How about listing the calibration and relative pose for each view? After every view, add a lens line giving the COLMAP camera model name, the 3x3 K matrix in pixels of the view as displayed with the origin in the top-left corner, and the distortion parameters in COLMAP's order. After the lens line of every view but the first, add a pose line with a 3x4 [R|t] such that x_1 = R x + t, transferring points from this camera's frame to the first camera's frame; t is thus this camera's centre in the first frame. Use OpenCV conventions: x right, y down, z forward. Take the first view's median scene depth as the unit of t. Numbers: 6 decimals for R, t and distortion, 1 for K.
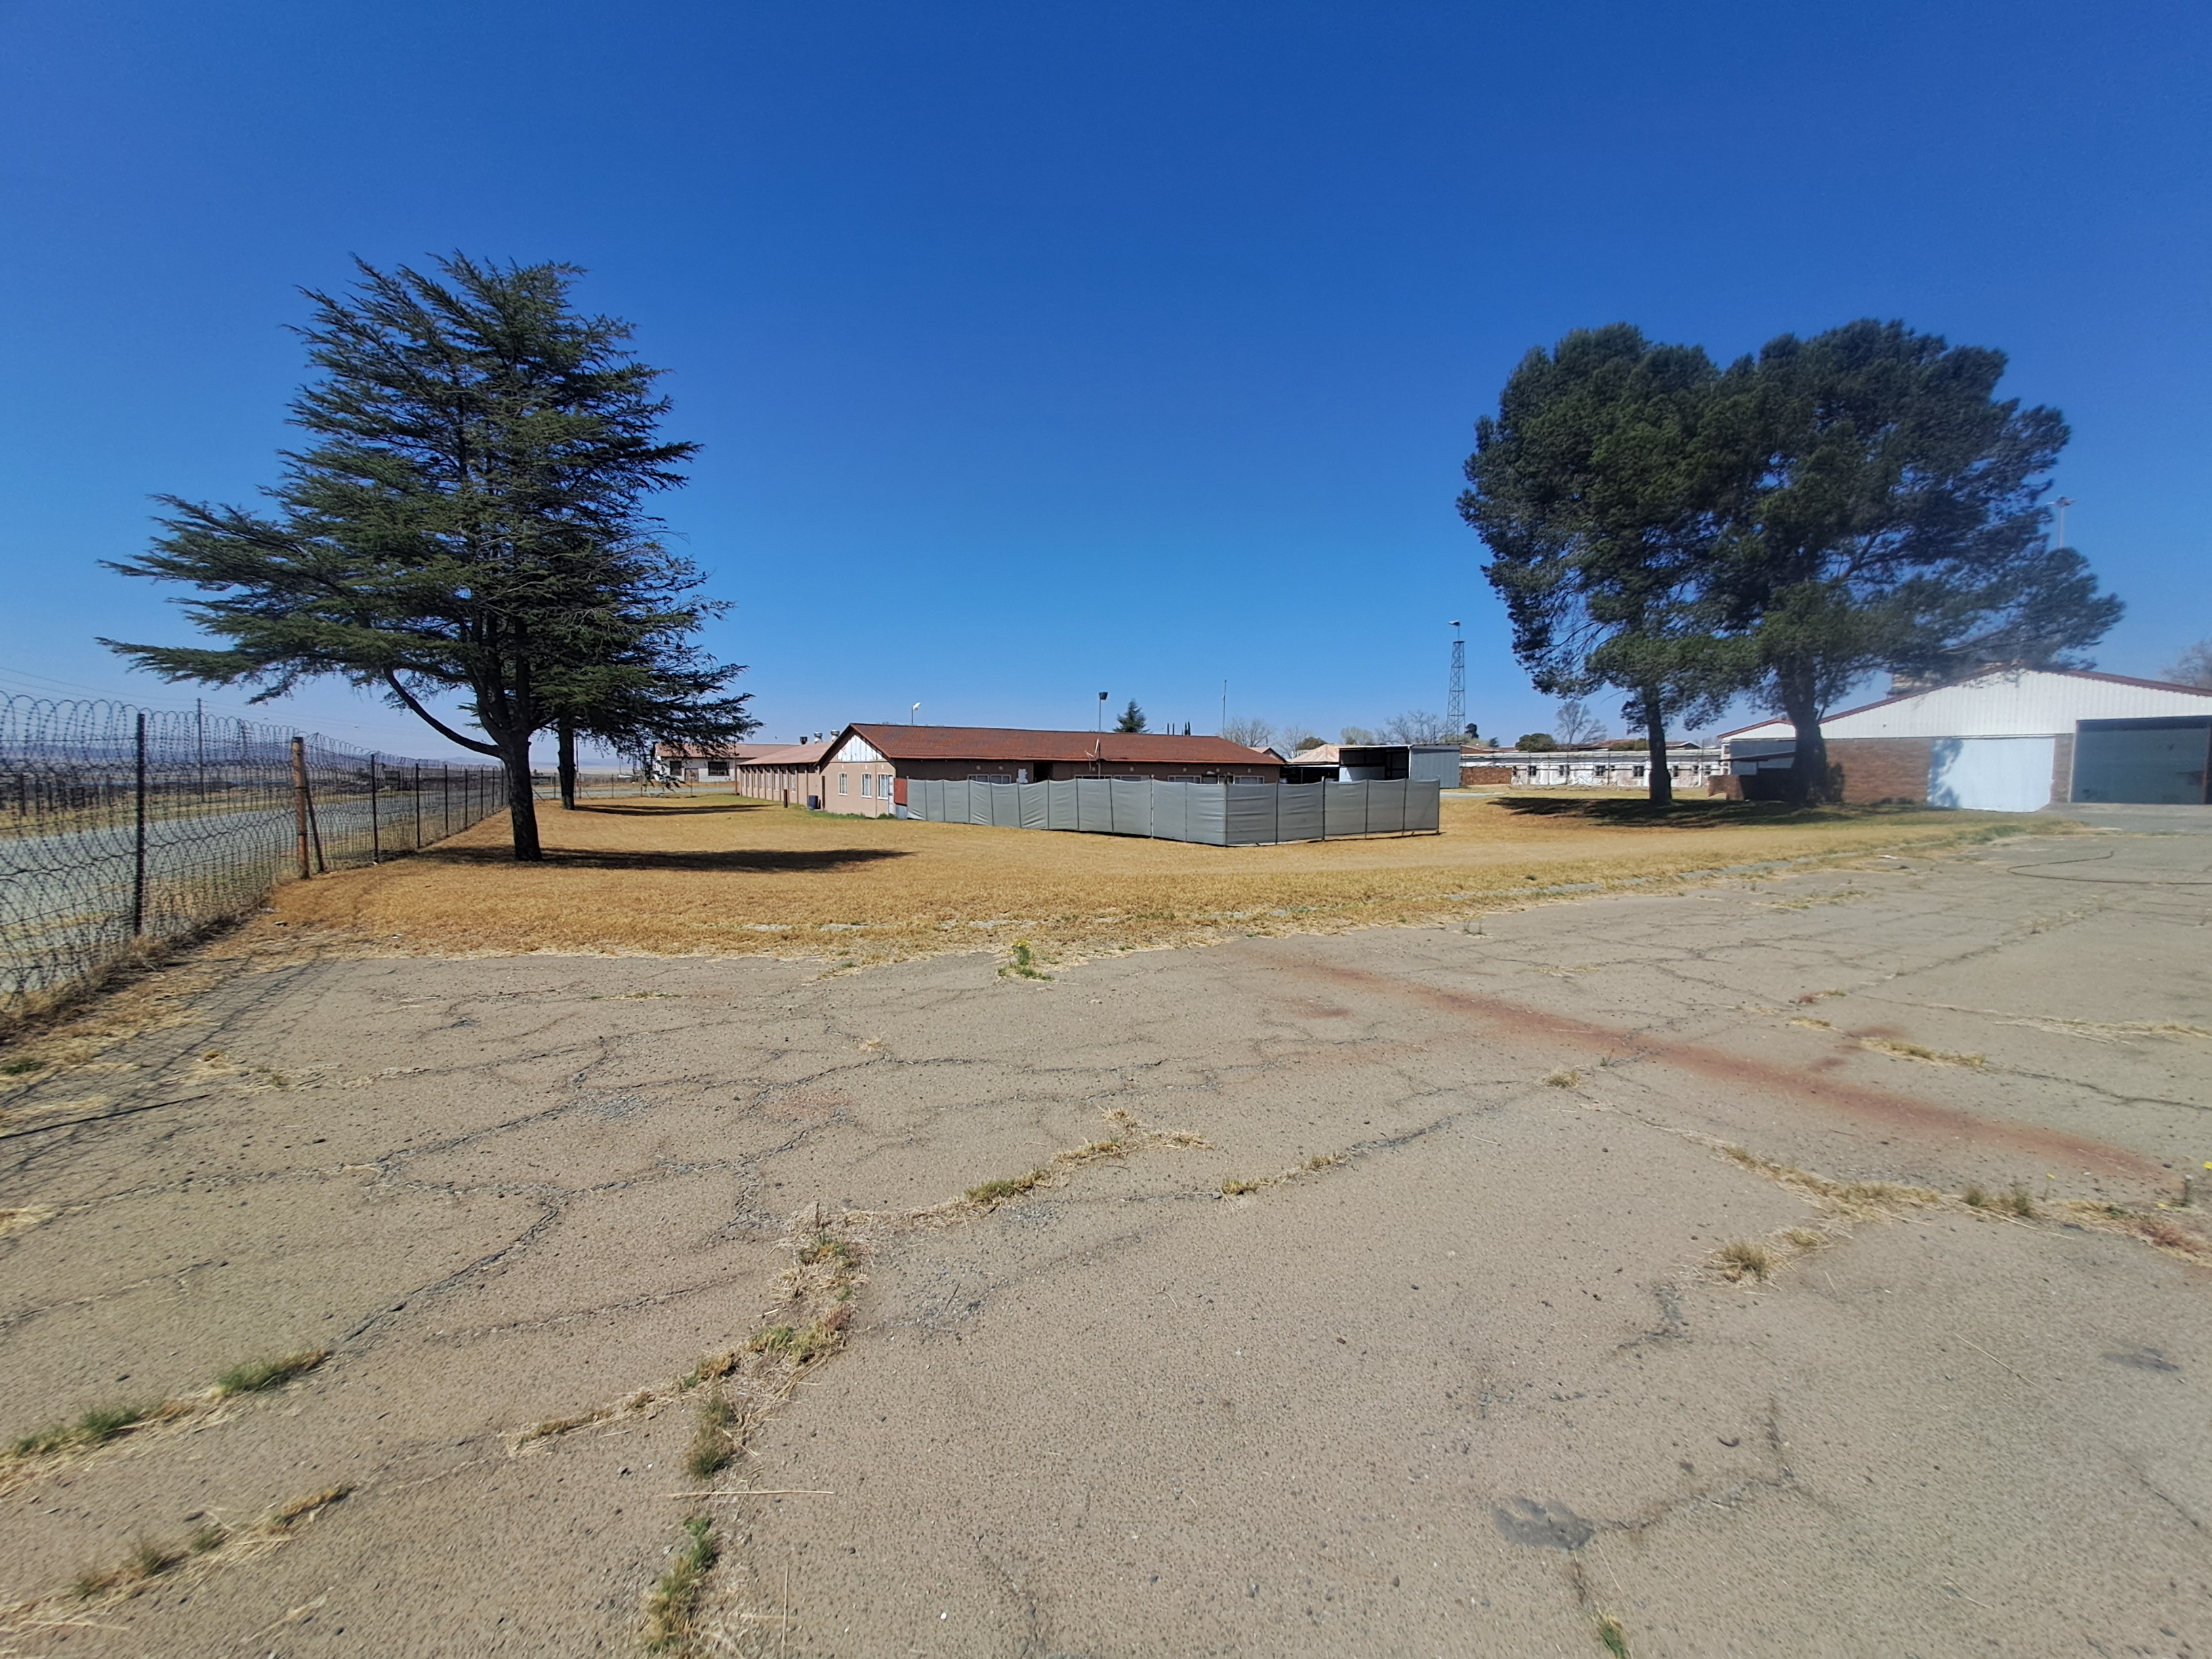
lens RADIAL K [[869.3, 0, 1124.3], [0, 869.3, 828.8], [0, 0, 1]] dist [-0.003643, 0.001639]
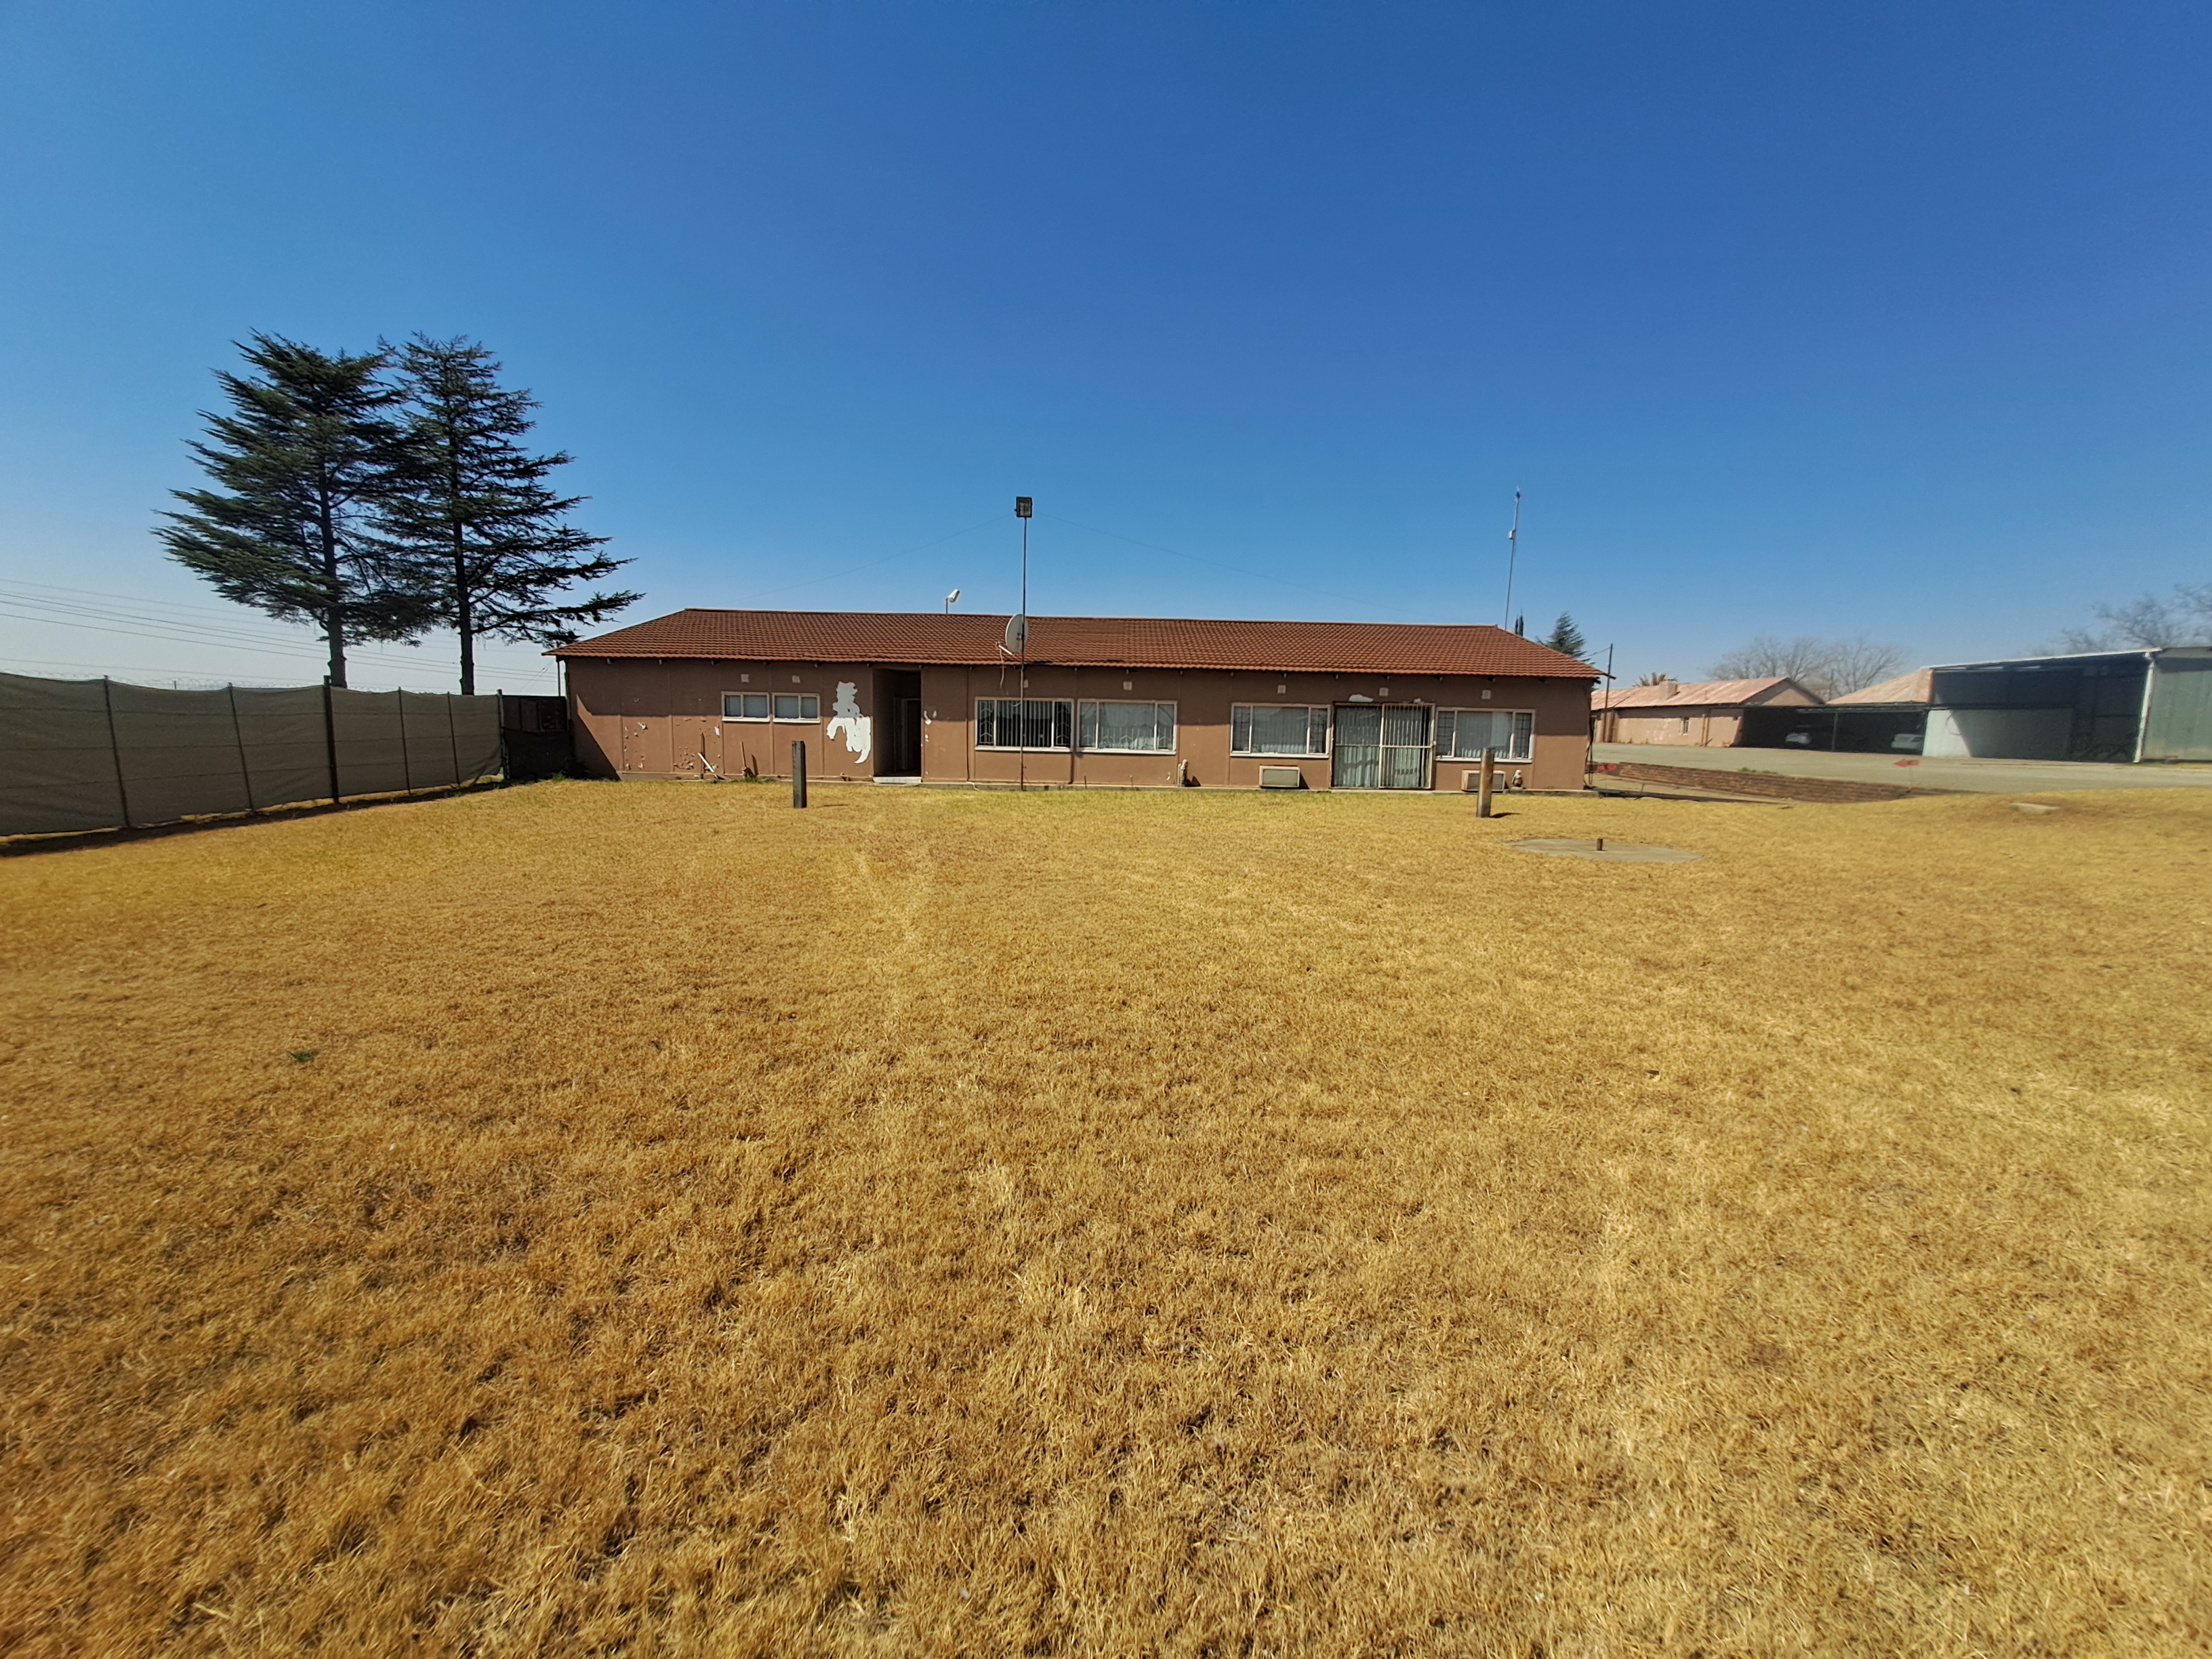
lens RADIAL K [[869.3, 0, 1124.3], [0, 869.3, 819.3], [0, 0, 1]] dist [-0.003643, 0.001639]
pose [[0.836765, 0.070523, -0.543002, 1.805988], [-0.050047, 0.997371, 0.052411, -0.187497], [0.545271, -0.016680, 0.838094, 4.738727]]
